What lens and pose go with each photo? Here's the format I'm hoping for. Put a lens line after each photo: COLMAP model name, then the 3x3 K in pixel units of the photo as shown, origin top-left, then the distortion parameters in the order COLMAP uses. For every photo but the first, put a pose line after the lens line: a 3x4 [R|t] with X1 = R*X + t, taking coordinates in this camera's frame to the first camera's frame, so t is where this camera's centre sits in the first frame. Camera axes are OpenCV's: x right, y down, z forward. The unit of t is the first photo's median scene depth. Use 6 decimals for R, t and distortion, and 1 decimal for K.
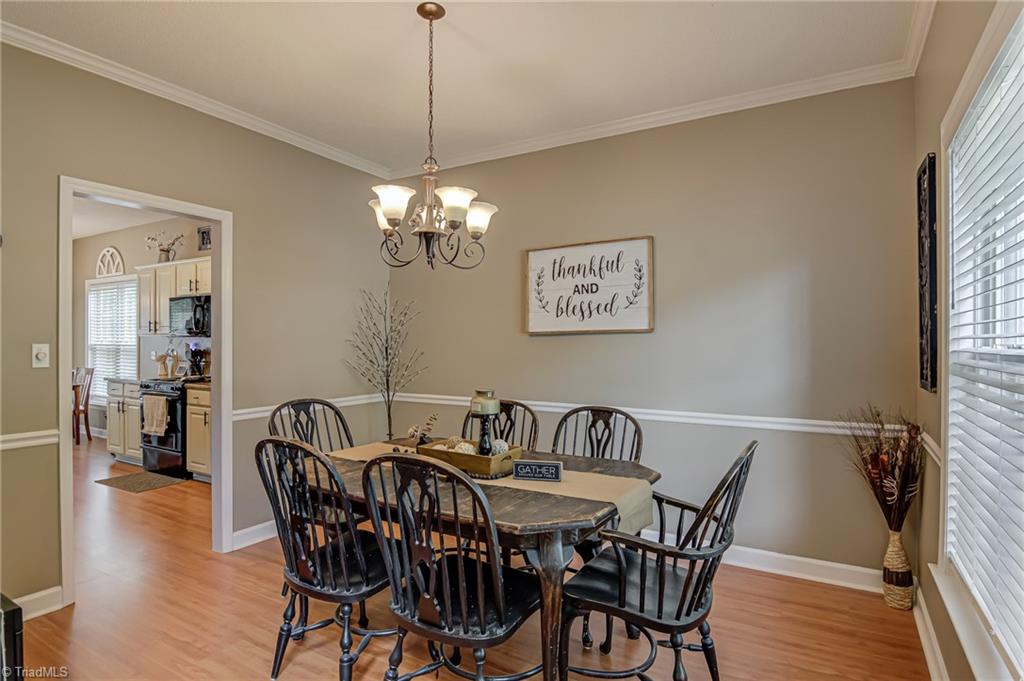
lens RADIAL K [[552.7, 0, 512.0], [0, 552.7, 340.5], [0, 0, 1]] dist [0.003727, -0.021794]
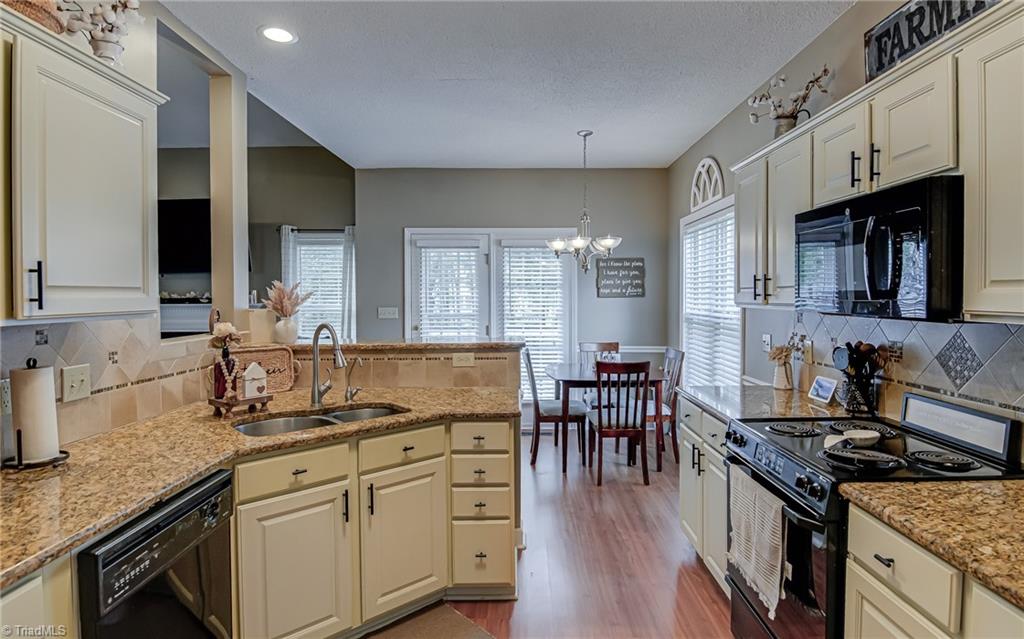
lens RADIAL K [[561.8, 0, 512.3], [0, 561.8, 301.4], [0, 0, 1]] dist [0.000416, -0.001081]
pose [[0.512658, 0.008225, -0.858554, -0.354613], [0.001450, 0.999944, 0.010445, -0.018746], [0.858592, -0.006600, 0.512617, 0.579725]]
